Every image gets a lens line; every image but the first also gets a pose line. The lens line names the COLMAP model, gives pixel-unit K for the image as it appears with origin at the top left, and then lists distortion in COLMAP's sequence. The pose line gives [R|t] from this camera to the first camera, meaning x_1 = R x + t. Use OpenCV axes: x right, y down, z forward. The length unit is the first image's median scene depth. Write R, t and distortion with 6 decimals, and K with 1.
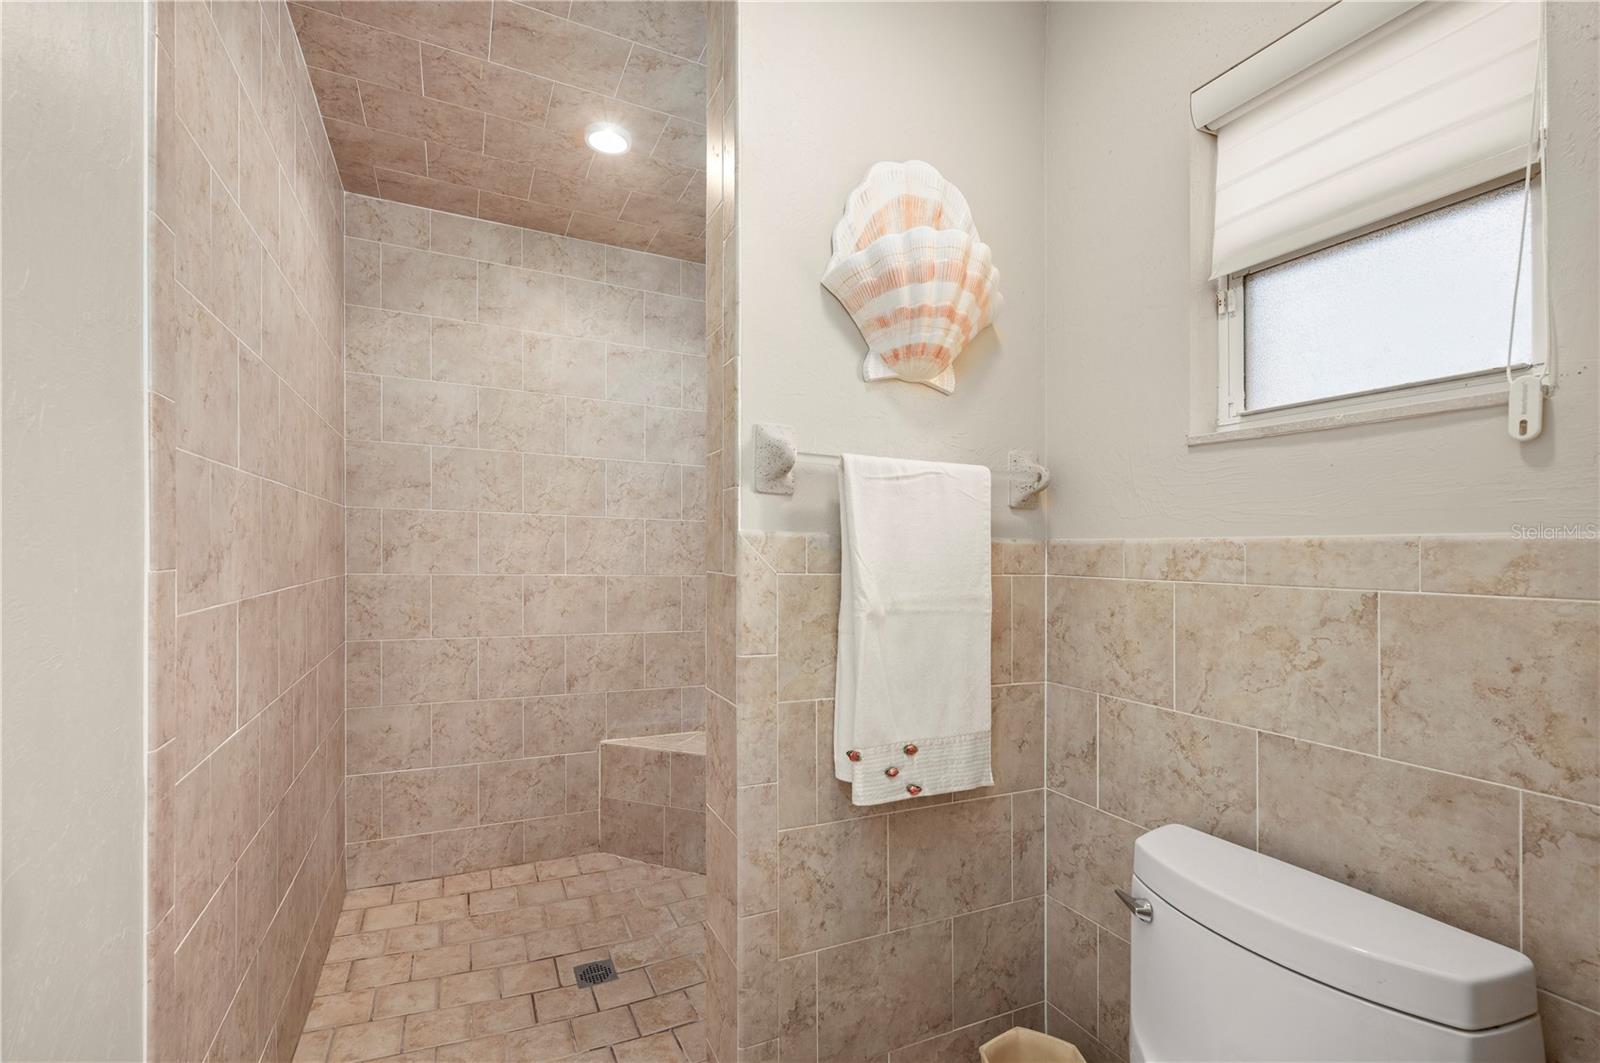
lens RADIAL K [[697.3, 0, 806.9], [0, 697.3, 557.3], [0, 0, 1]] dist [-0.000798, 0.000019]
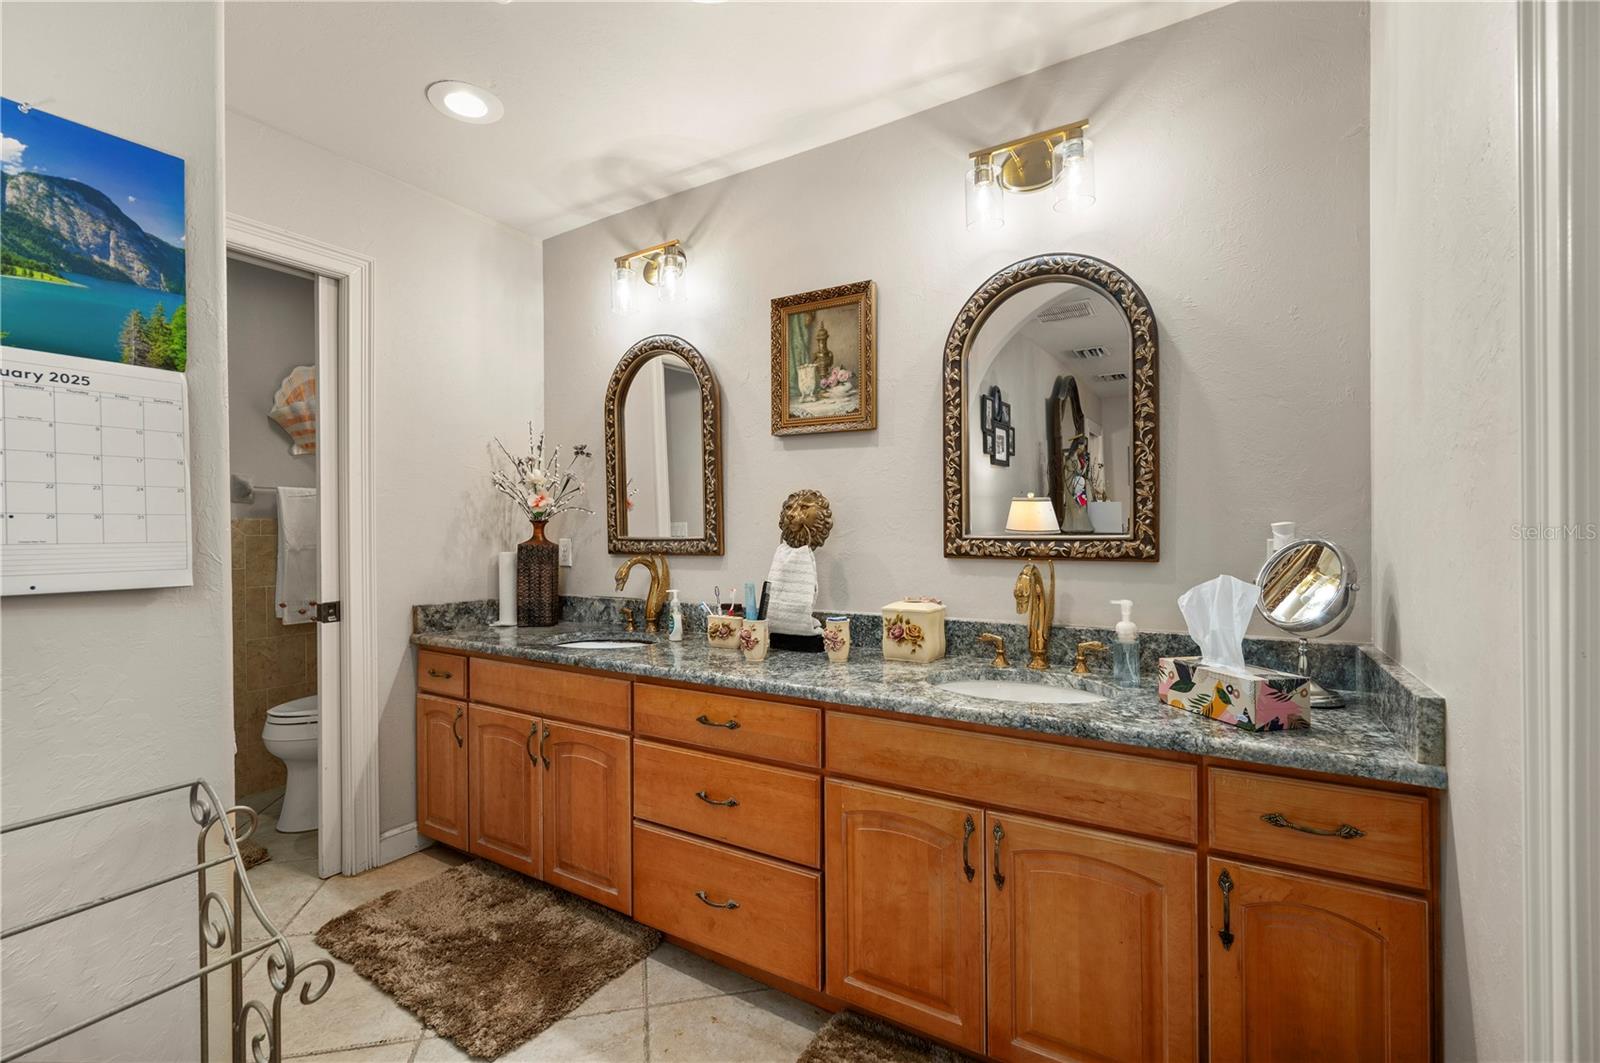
lens RADIAL K [[681.6, 0, 800.0], [0, 681.6, 531.5], [0, 0, 1]] dist [0.001952, 0.000247]
pose [[0.840791, -0.005941, 0.541328, 0.298065], [0.007853, 0.999968, -0.001222, 0.029649], [-0.541303, 0.005278, 0.840811, -2.064640]]
